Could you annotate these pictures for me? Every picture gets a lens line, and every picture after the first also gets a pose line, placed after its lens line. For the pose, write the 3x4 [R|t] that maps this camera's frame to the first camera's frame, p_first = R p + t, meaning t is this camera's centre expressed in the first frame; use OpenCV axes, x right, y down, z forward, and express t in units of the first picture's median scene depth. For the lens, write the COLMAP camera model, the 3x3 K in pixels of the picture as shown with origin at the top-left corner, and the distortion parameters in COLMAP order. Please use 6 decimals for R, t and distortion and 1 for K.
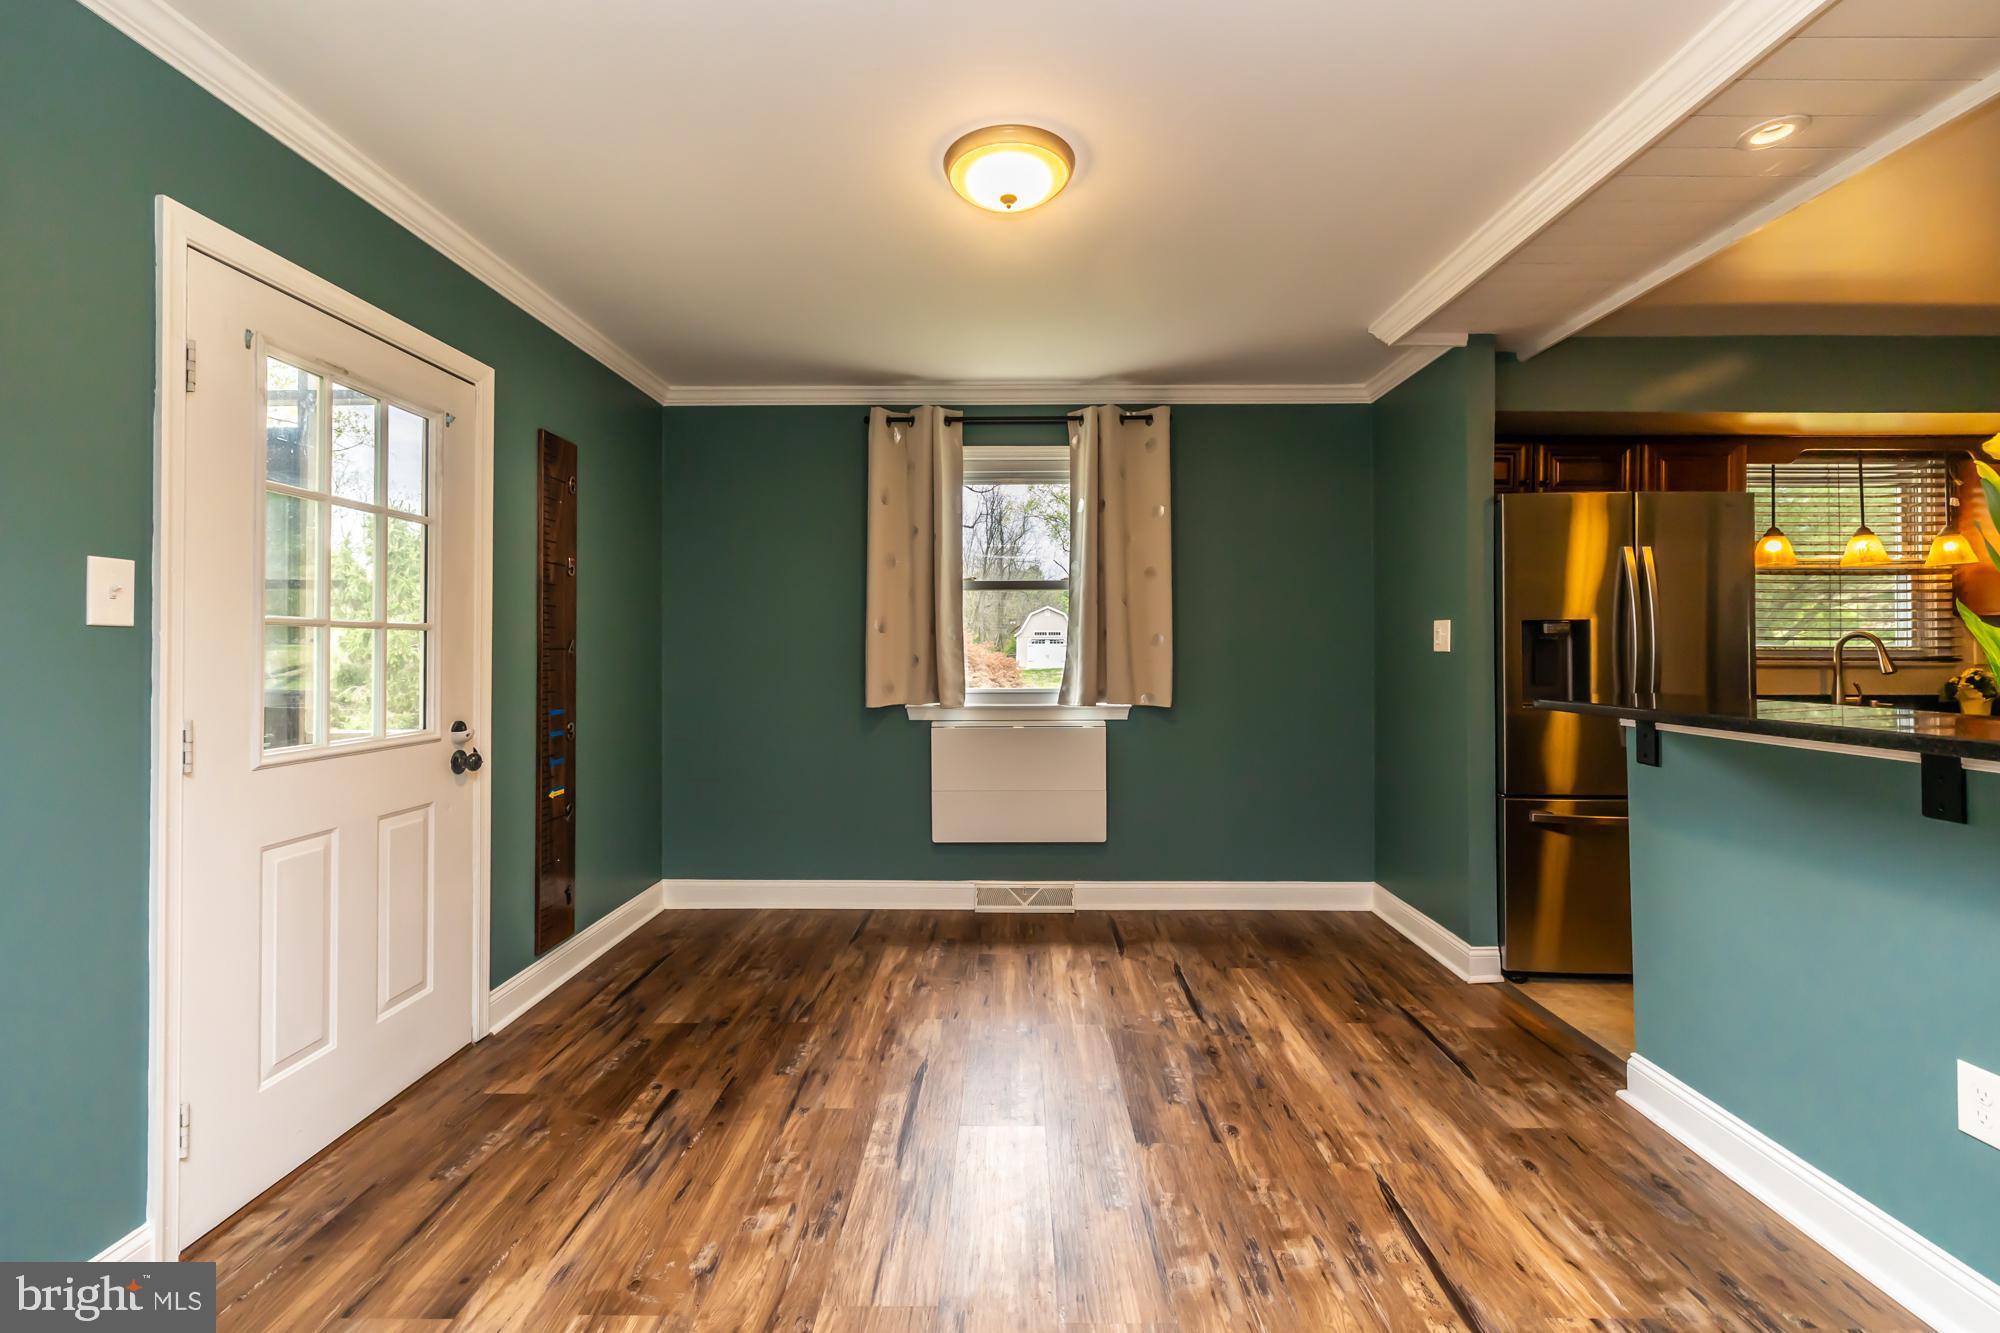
lens RADIAL K [[848.4, 0, 1007.8], [0, 848.4, 650.6], [0, 0, 1]] dist [0.001793, 0.000313]
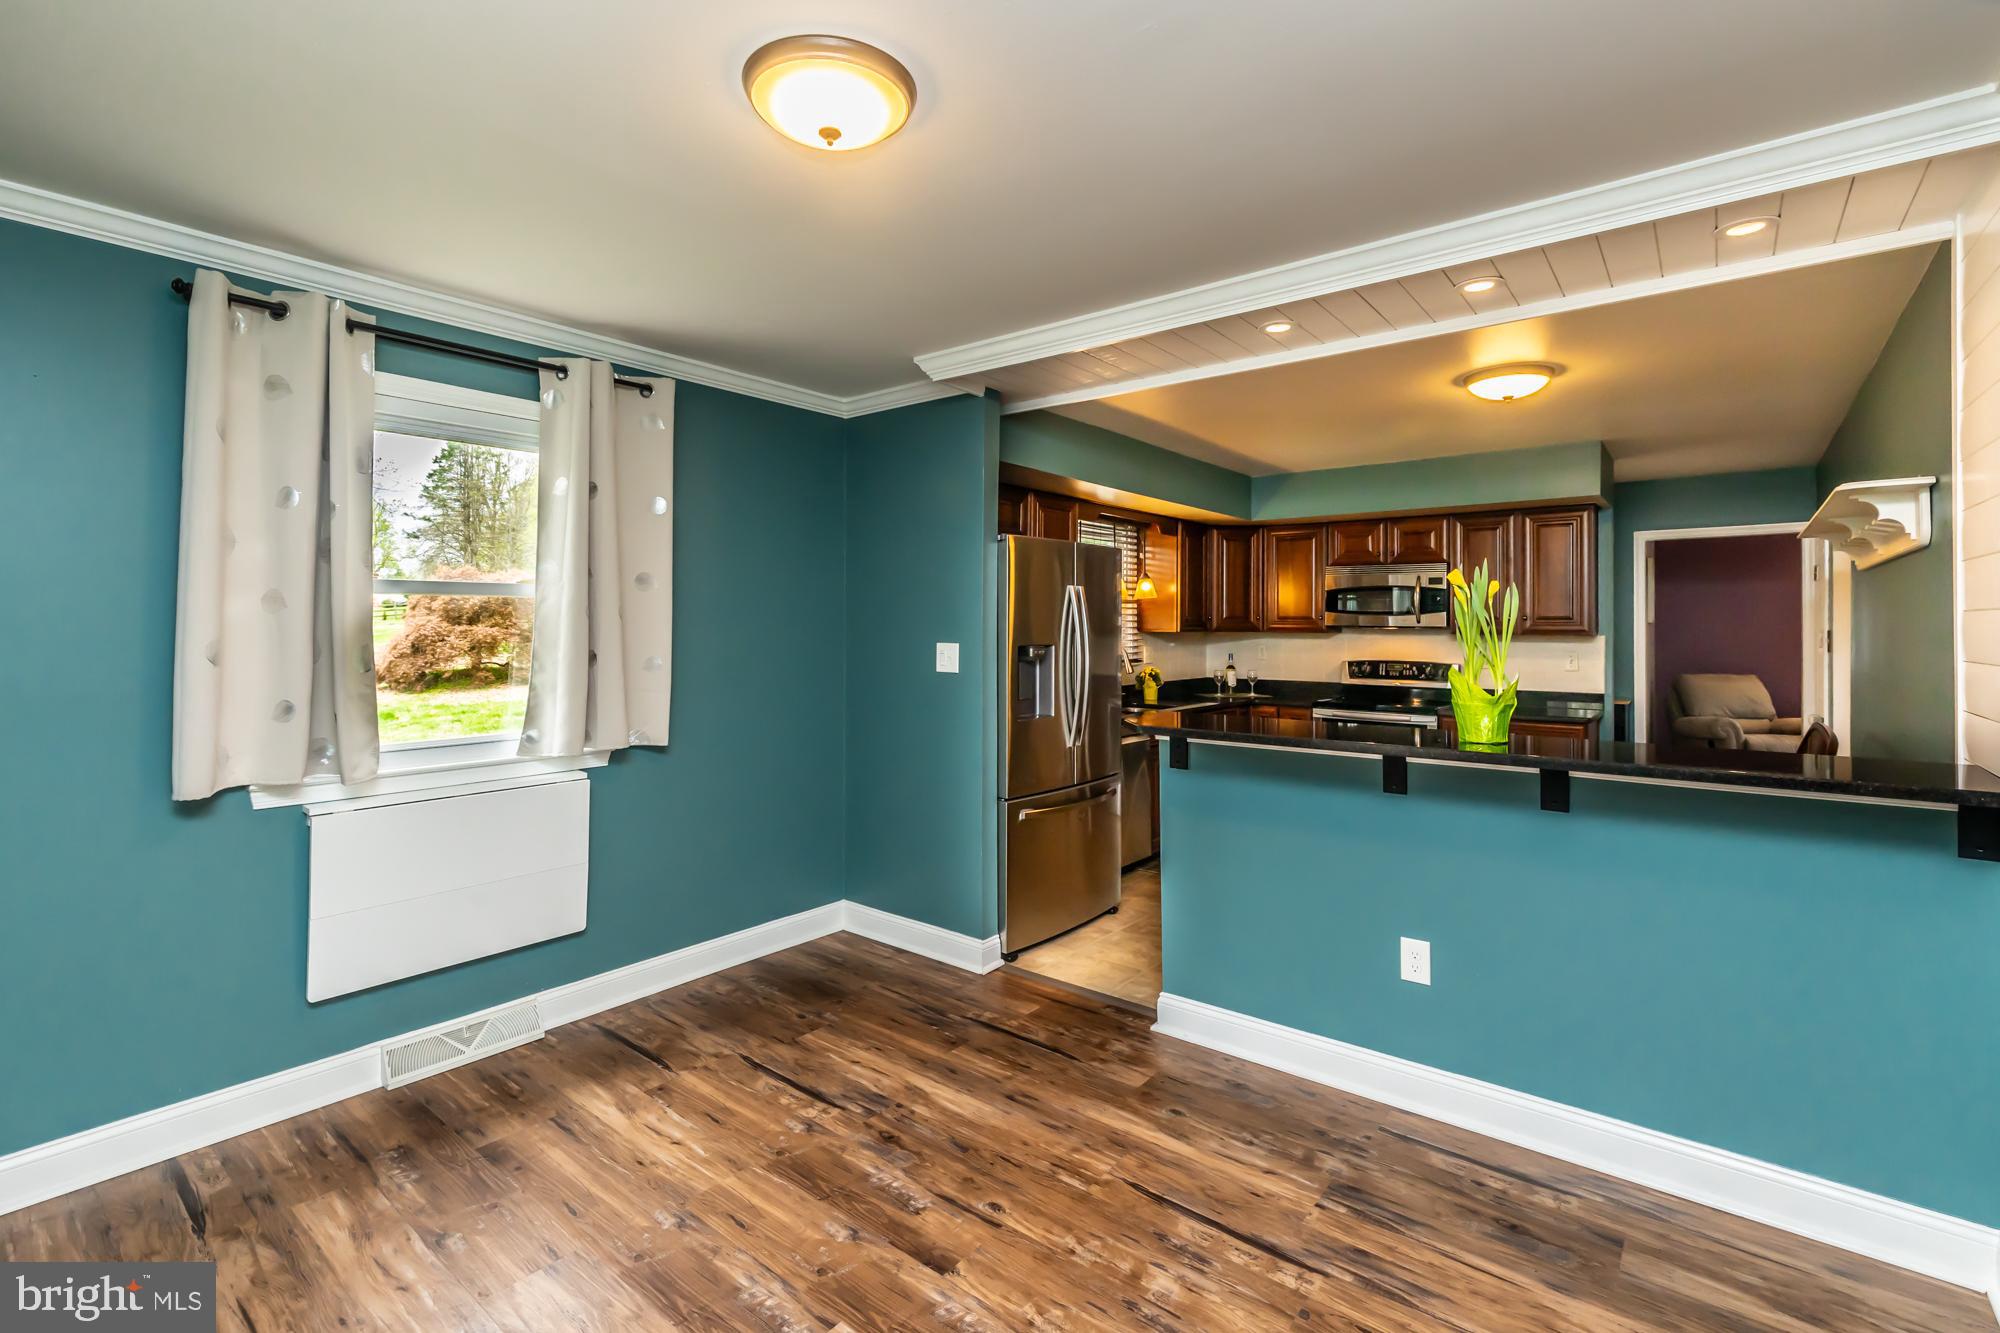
lens RADIAL K [[902.2, 0, 1012.8], [0, 902.2, 626.0], [0, 0, 1]] dist [-0.000547, 0.000980]
pose [[0.619409, 0.004040, 0.785058, -0.355609], [-0.002563, 0.999992, -0.003125, -0.057666], [-0.785064, -0.000076, 0.619414, 0.243758]]
